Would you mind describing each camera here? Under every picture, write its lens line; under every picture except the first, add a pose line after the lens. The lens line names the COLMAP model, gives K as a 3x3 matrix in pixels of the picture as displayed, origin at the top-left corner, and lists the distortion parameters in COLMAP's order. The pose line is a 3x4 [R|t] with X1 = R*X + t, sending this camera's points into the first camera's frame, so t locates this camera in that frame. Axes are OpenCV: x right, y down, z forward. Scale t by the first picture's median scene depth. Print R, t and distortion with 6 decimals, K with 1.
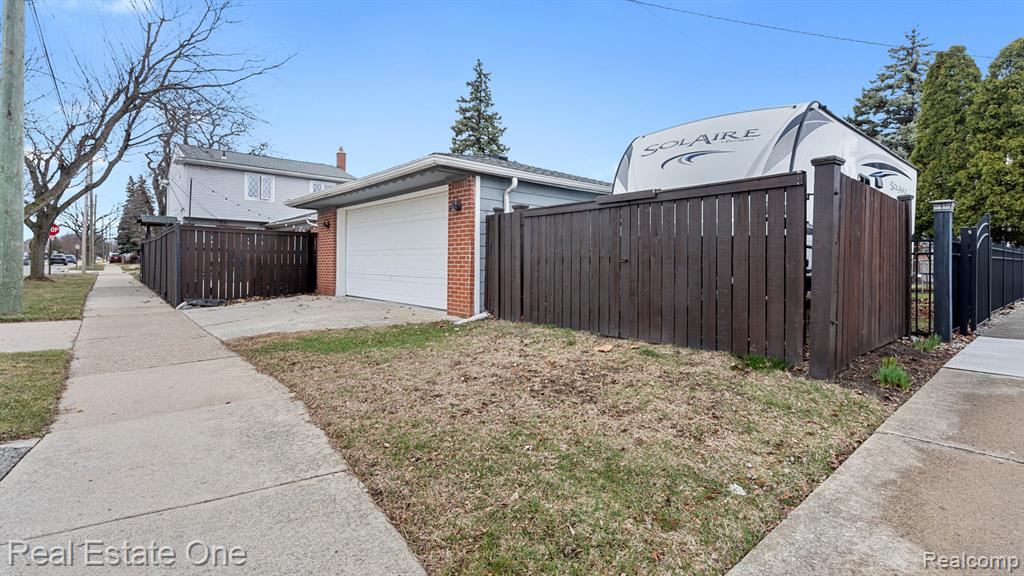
lens RADIAL K [[465.8, 0, 510.0], [0, 465.8, 258.9], [0, 0, 1]] dist [-0.000937, -0.000078]
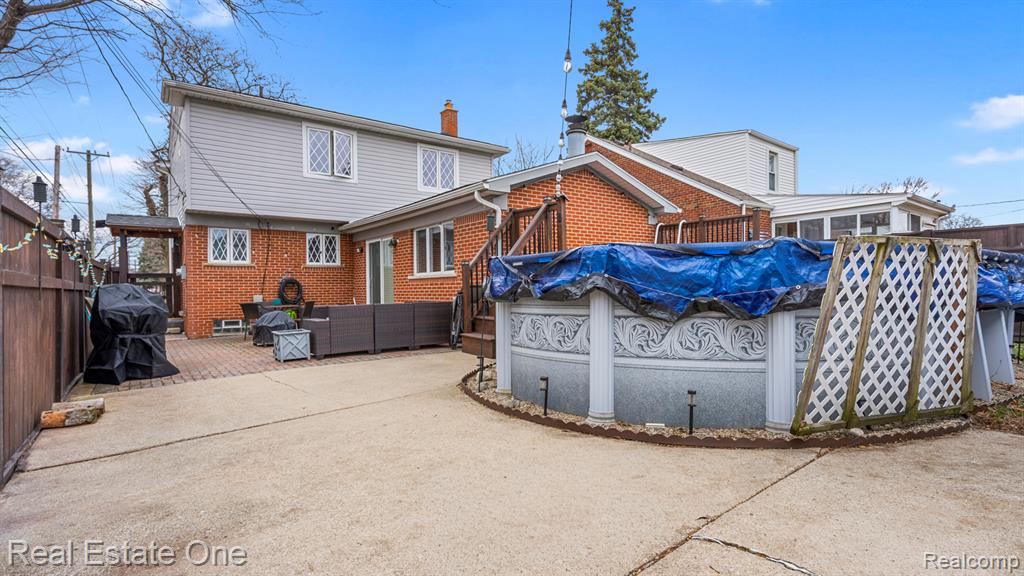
lens RADIAL K [[471.6, 0, 512.0], [0, 471.6, 288.0], [0, 0, 1]] dist [-0.002629, -0.000060]
pose [[0.998329, -0.024375, -0.052386, -0.193446], [0.024942, 0.999637, 0.010184, -0.003648], [0.052118, -0.011473, 0.998575, 0.301818]]
